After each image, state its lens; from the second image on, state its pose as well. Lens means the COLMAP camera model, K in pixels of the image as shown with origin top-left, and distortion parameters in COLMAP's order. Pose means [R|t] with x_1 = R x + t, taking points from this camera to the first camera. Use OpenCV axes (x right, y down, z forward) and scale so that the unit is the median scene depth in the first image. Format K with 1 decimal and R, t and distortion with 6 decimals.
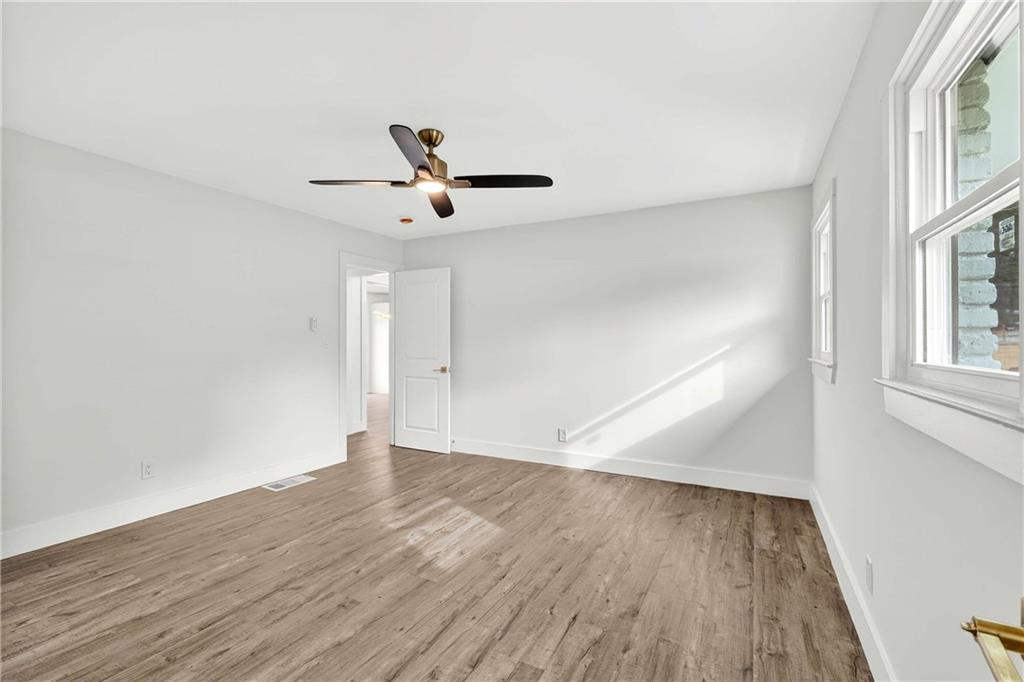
lens RADIAL K [[462.4, 0, 505.7], [0, 462.4, 340.7], [0, 0, 1]] dist [-0.002021, -0.000117]
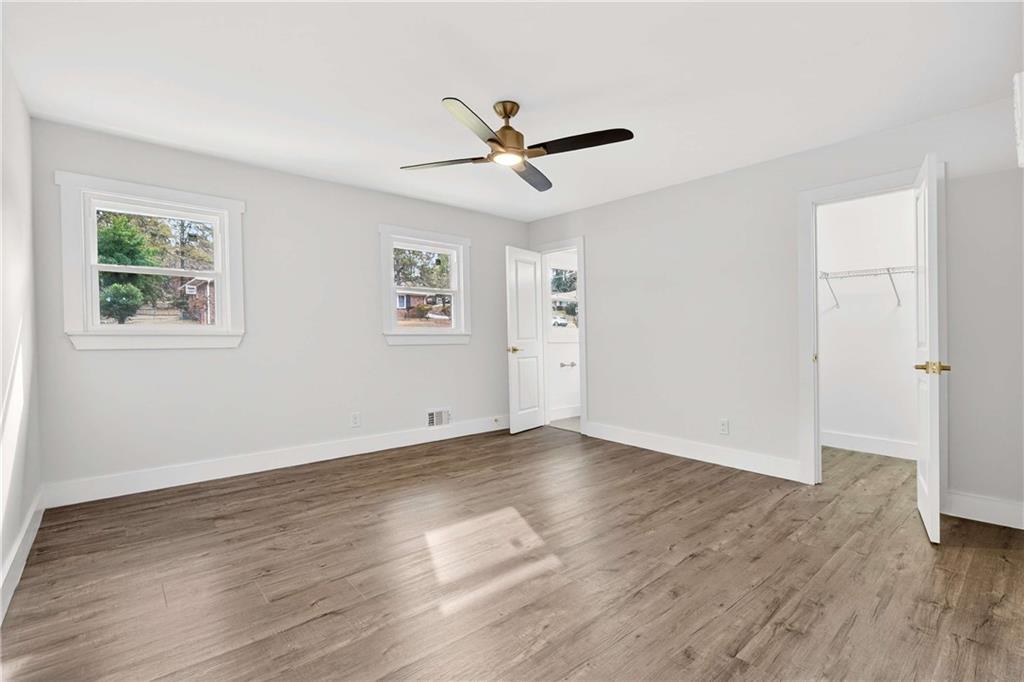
lens RADIAL K [[466.4, 0, 512.3], [0, 466.4, 318.3], [0, 0, 1]] dist [-0.003259, -0.000375]
pose [[-0.935219, 0.009560, 0.353941, -0.465230], [-0.003607, 0.999326, -0.036524, 0.050016], [-0.354052, -0.035434, -0.934554, 1.773016]]
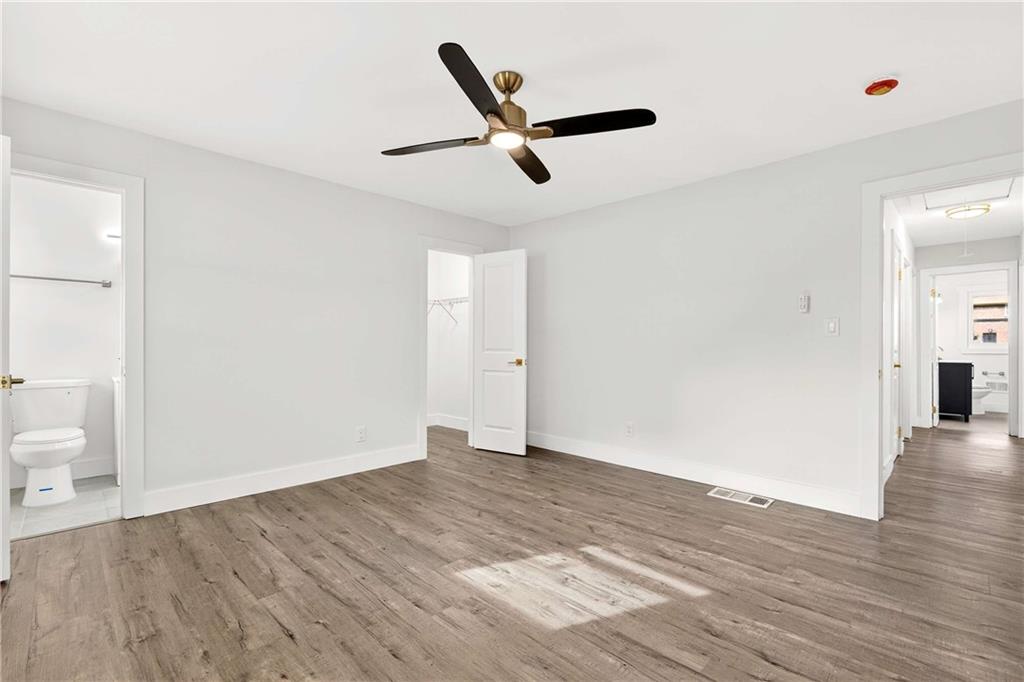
lens RADIAL K [[450.7, 0, 515.4], [0, 450.7, 344.8], [0, 0, 1]] dist [-0.002471, -0.000142]
pose [[-0.279062, -0.001064, -0.960273, 0.577024], [0.000364, 0.999999, -0.001214, 0.043717], [0.960273, -0.000688, -0.279061, 1.130733]]
